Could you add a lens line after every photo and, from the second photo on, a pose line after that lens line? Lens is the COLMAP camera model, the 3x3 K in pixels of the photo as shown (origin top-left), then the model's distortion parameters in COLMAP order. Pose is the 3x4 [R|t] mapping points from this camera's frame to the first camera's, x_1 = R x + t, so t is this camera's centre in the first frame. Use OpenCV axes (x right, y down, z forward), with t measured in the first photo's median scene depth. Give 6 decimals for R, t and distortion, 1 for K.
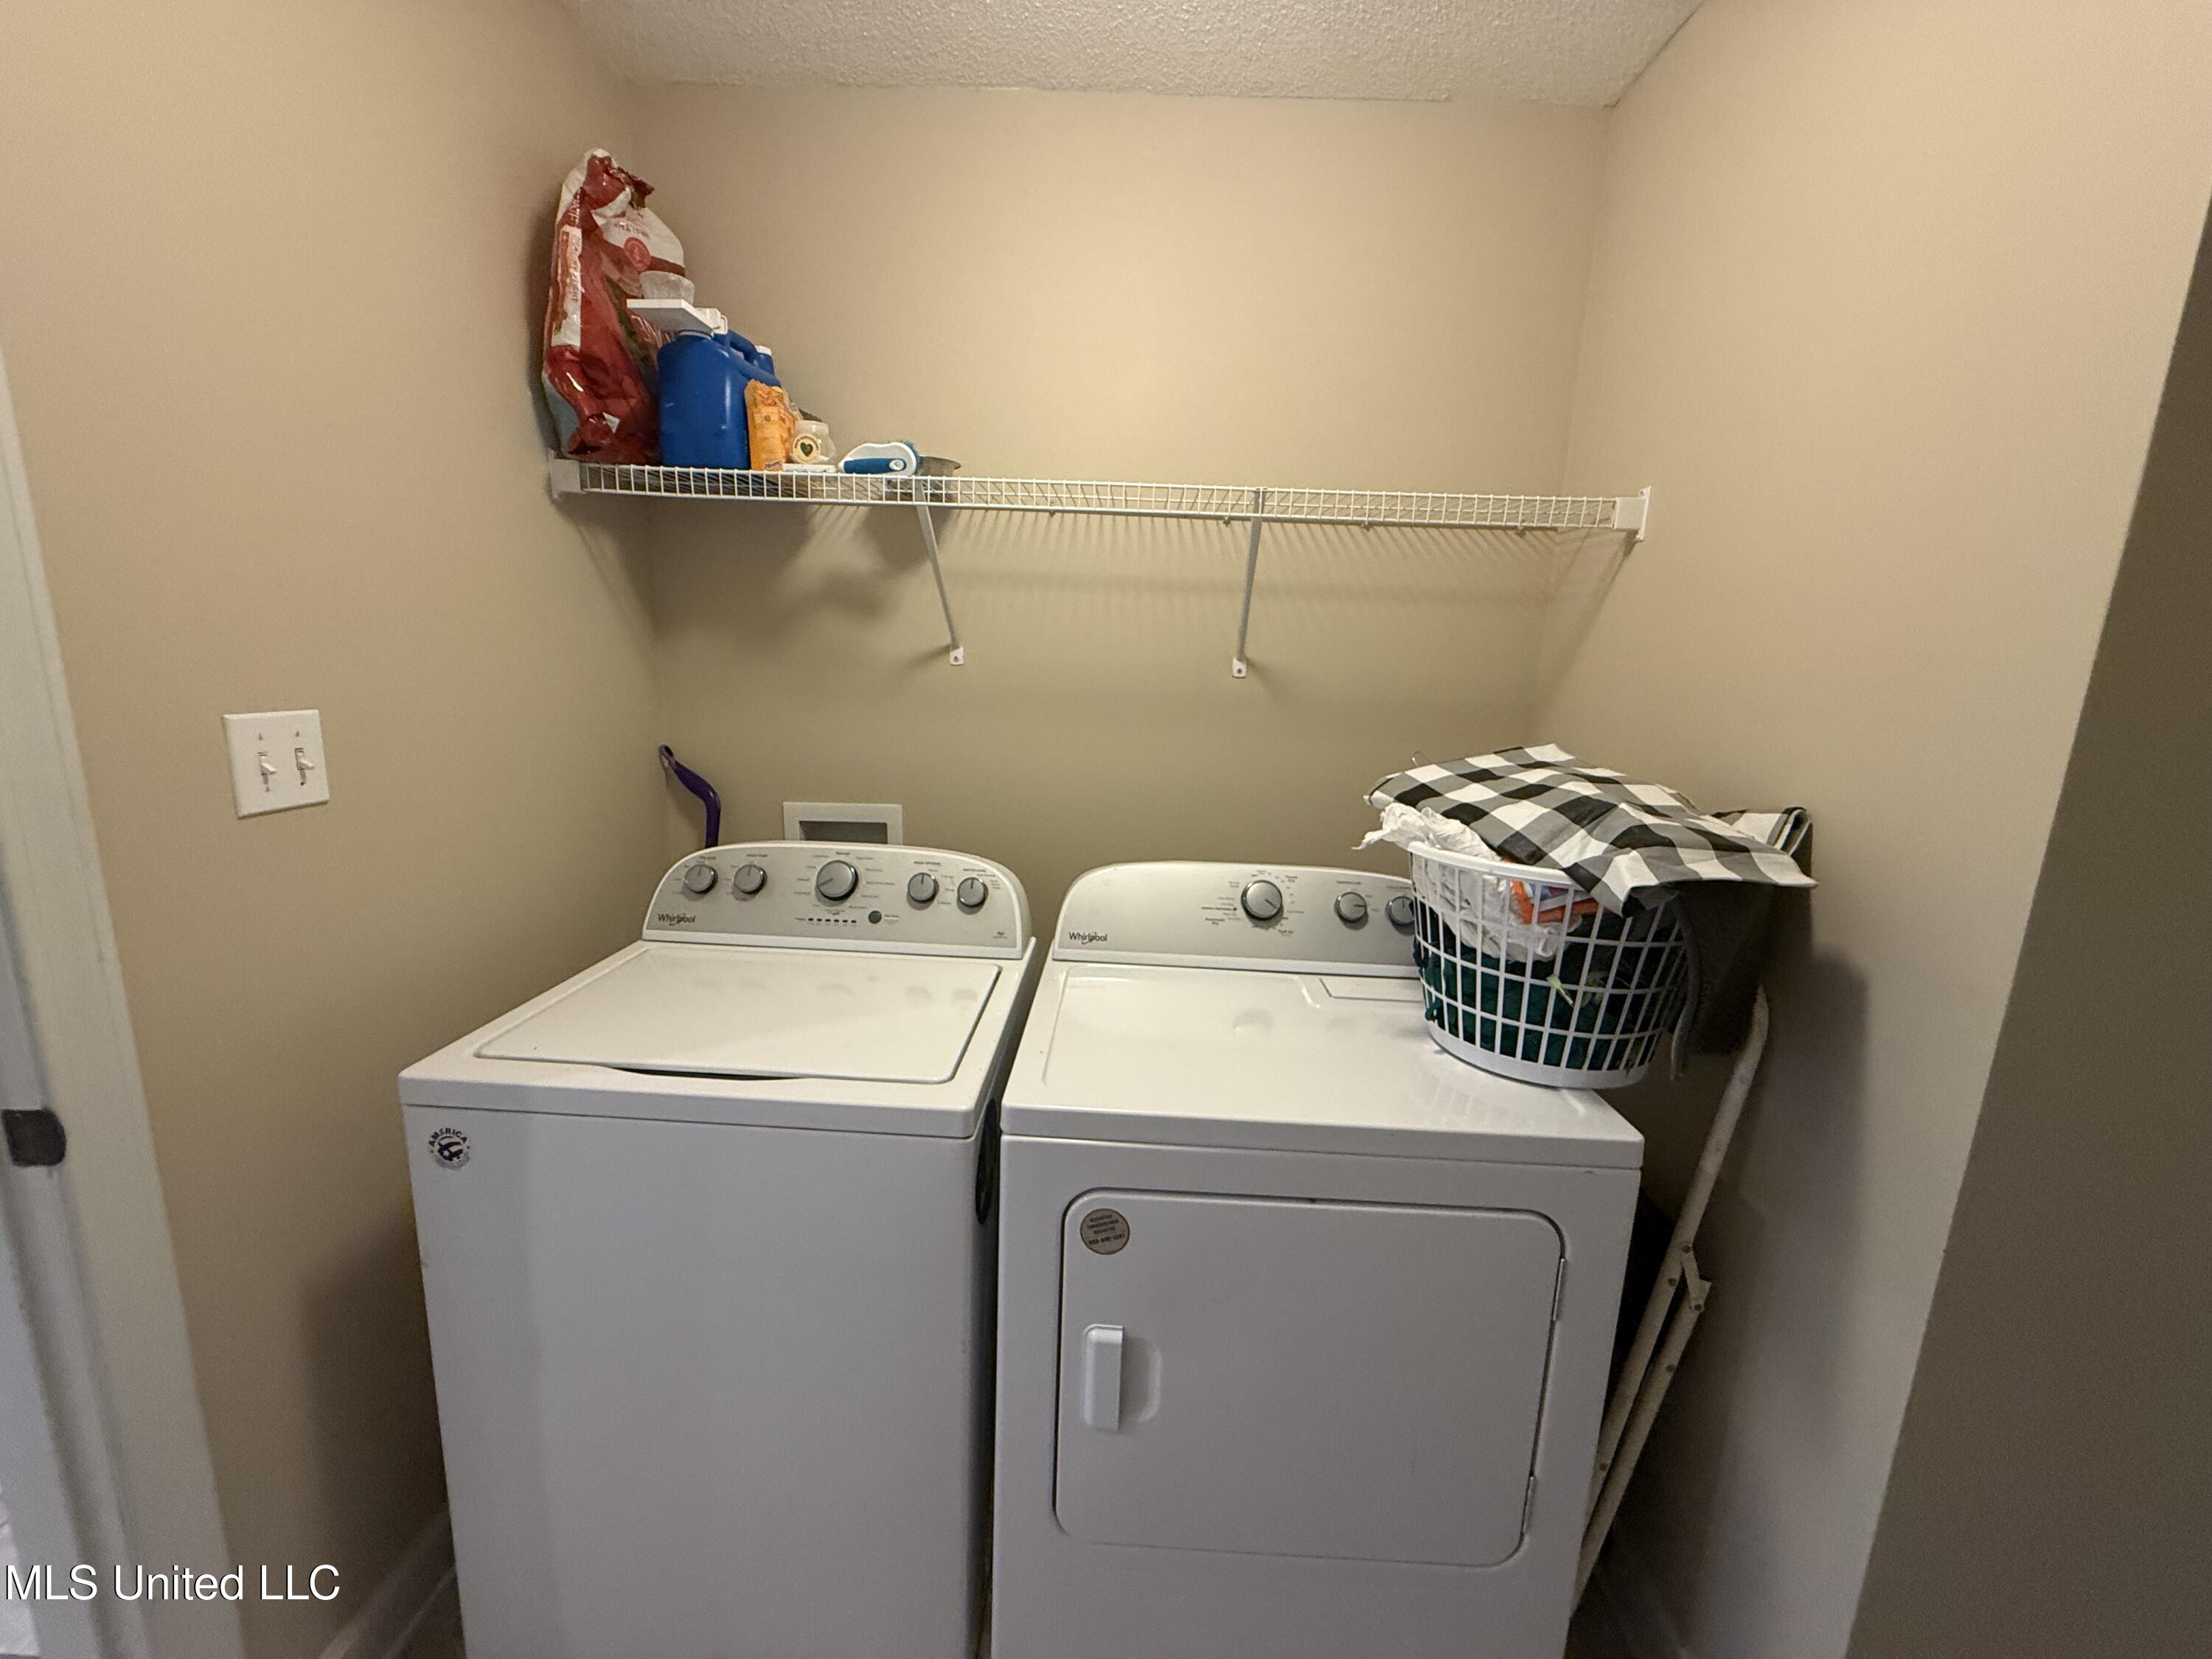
lens RADIAL K [[883.3, 0, 1107.2], [0, 883.3, 831.9], [0, 0, 1]] dist [-0.002134, 0.001191]
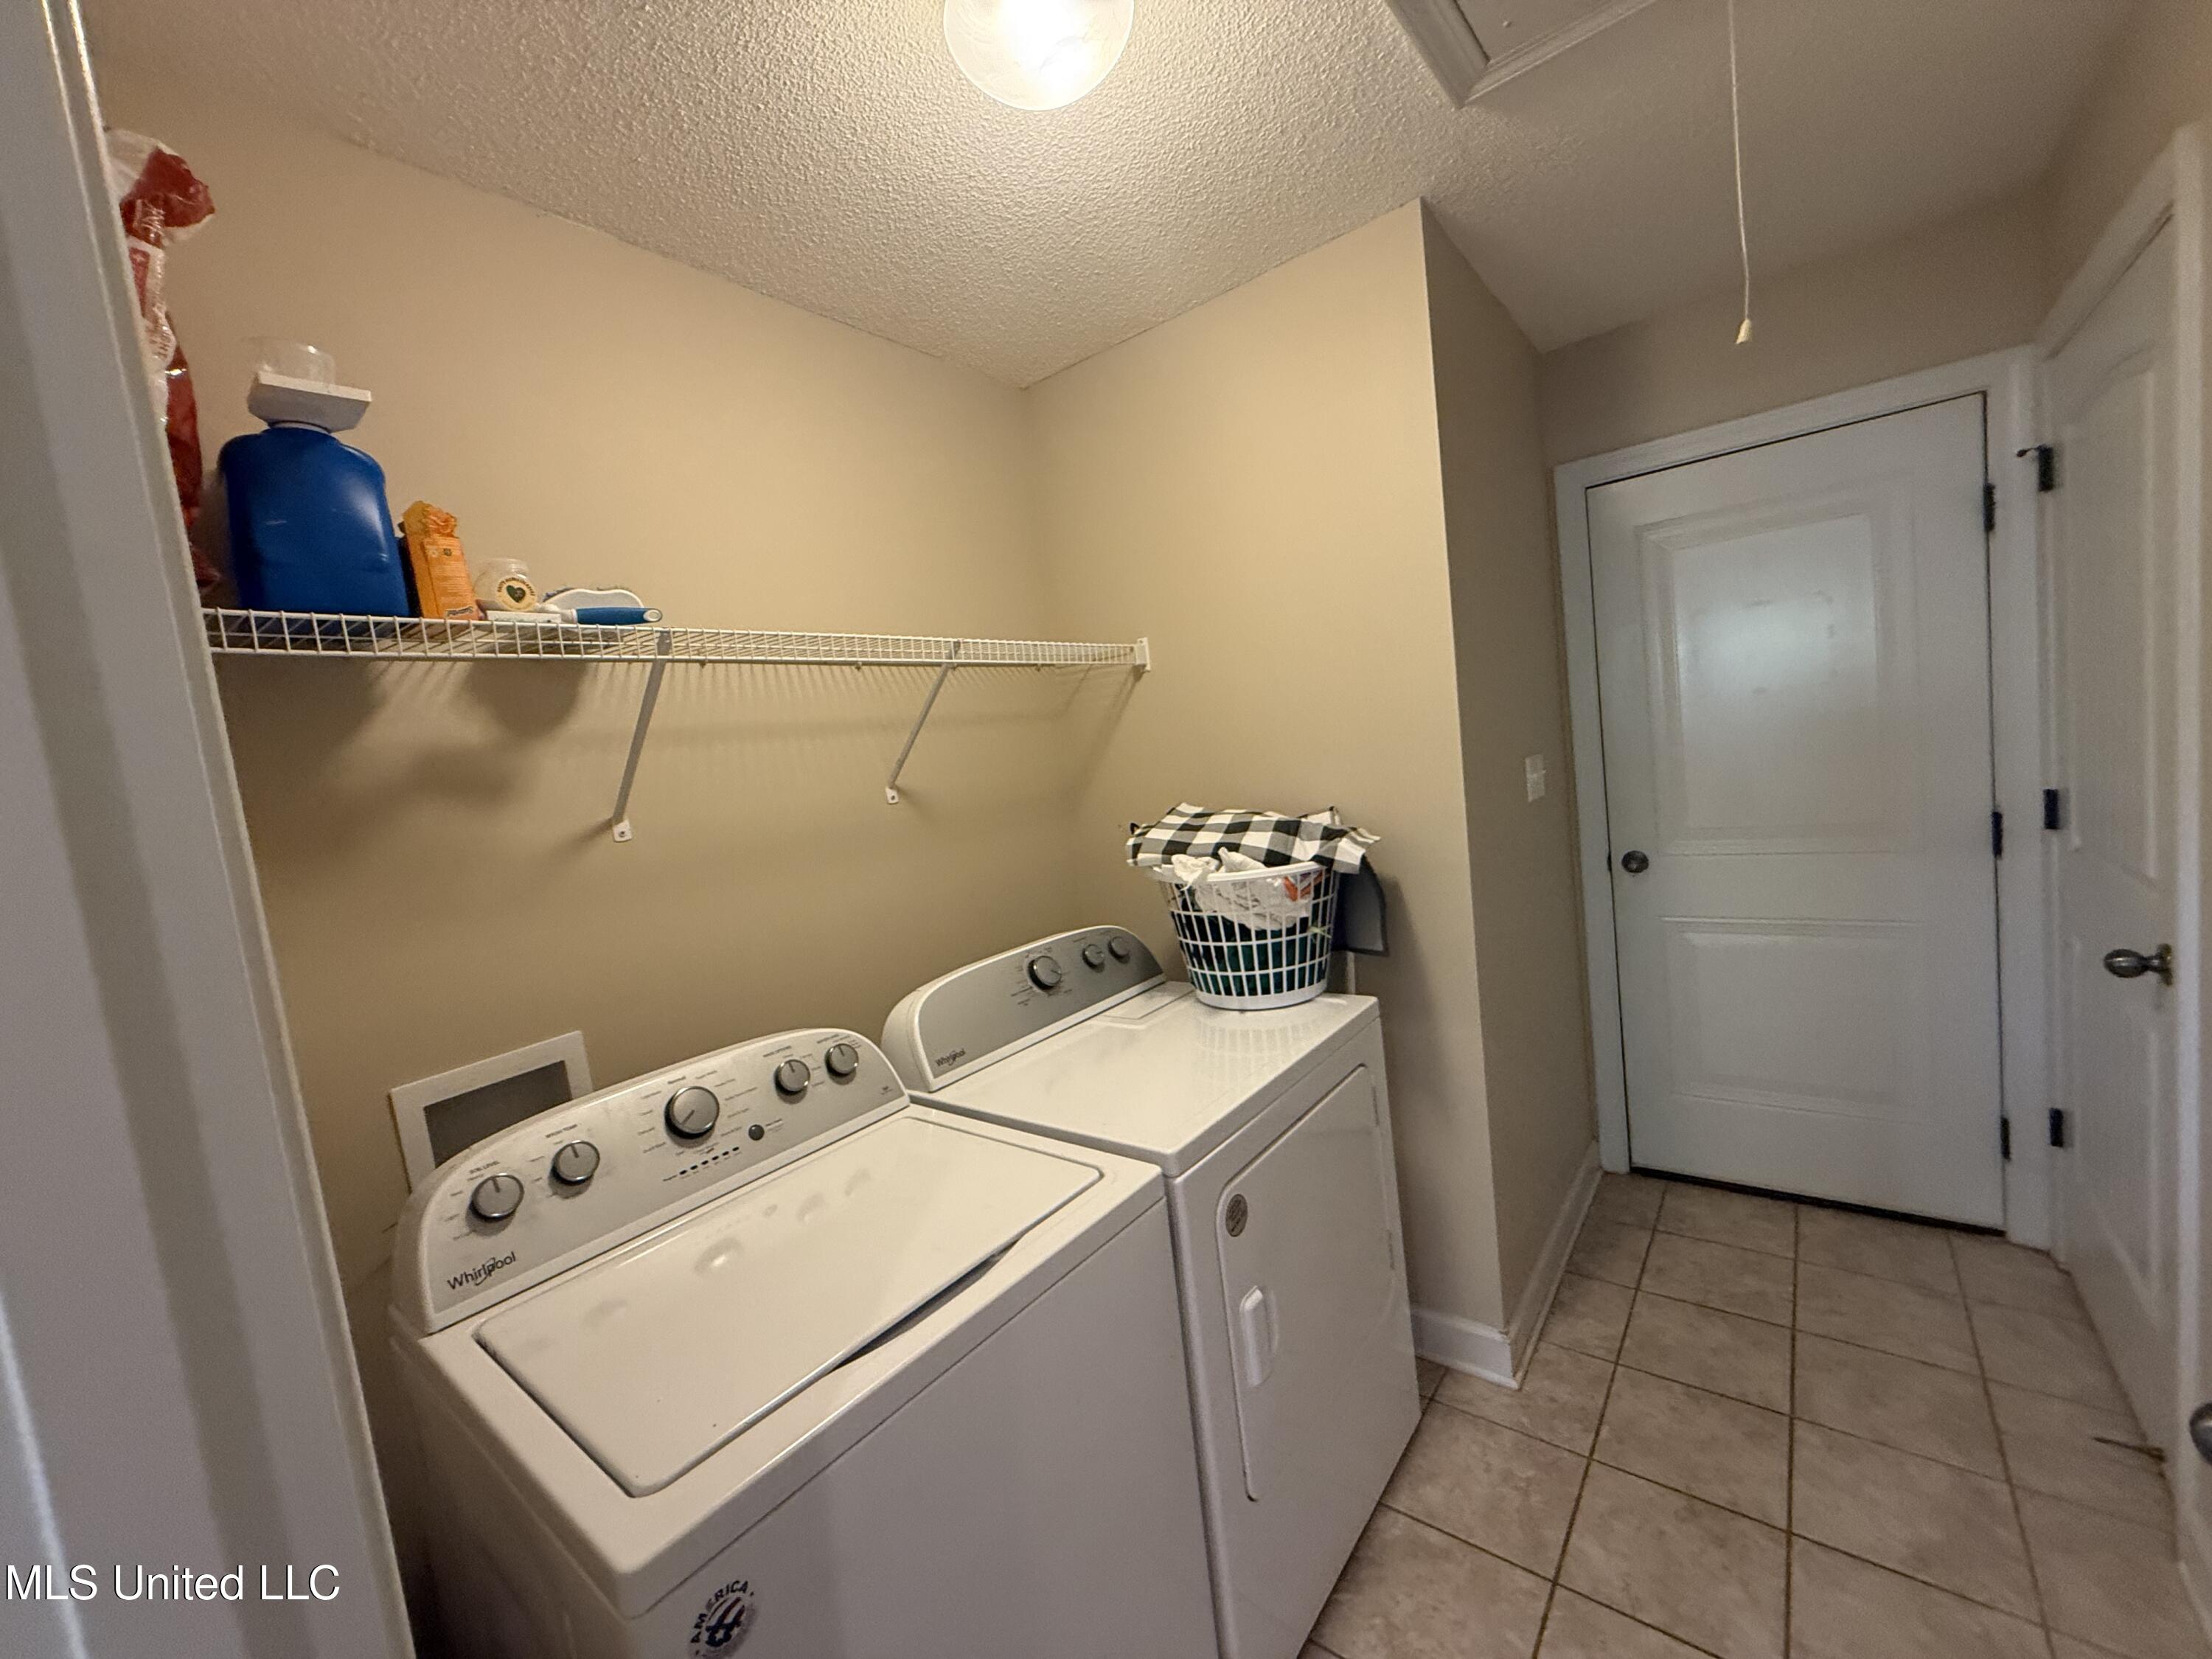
lens RADIAL K [[883.3, 0, 1114.2], [0, 883.3, 827.8], [0, 0, 1]] dist [-0.002134, 0.001191]
pose [[0.577957, -0.174590, 0.797173, -0.681171], [0.286324, 0.958130, 0.002254, -0.085021], [-0.764189, 0.226947, 0.603747, 0.170913]]
